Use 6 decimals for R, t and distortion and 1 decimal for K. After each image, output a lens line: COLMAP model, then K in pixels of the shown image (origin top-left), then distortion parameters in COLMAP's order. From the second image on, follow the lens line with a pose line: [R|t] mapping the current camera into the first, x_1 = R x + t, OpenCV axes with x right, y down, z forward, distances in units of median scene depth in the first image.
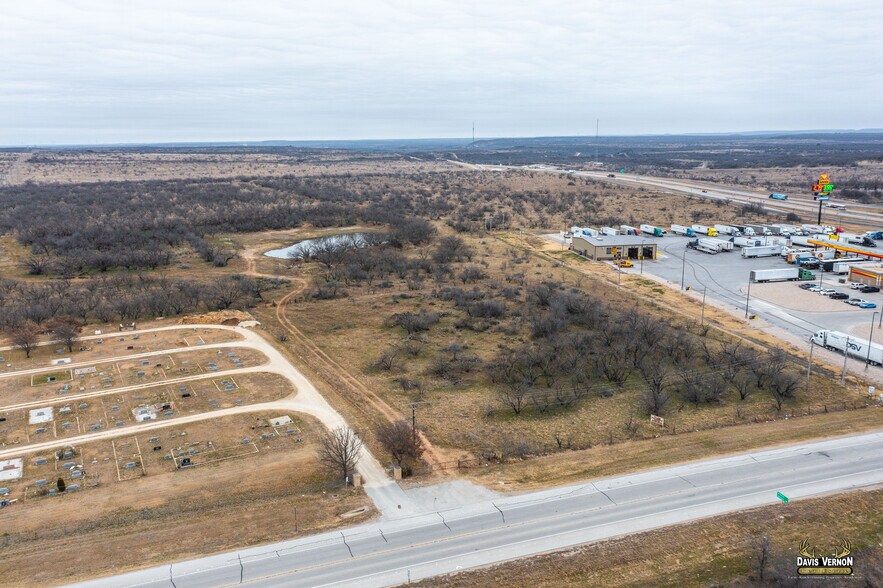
lens RADIAL K [[699.4, 0, 444.5], [0, 699.4, 292.0], [0, 0, 1]] dist [-0.010257, 0.000314]
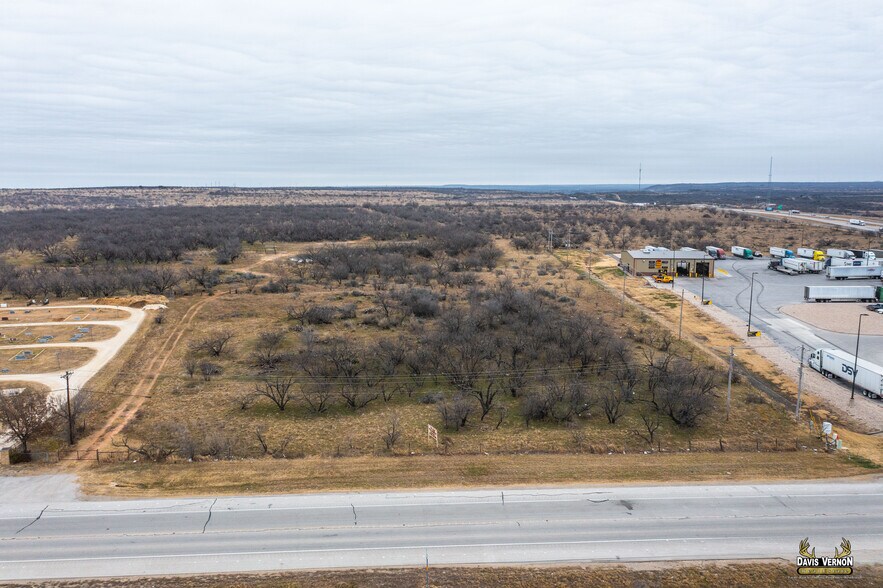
lens RADIAL K [[685.5, 0, 484.8], [0, 685.5, 258.7], [0, 0, 1]] dist [-0.007944, 0.000169]
pose [[0.968096, 0.028368, -0.248970, 0.245288], [-0.059102, 0.991389, -0.116854, 0.041908], [0.243511, 0.127841, 0.961436, 0.158207]]
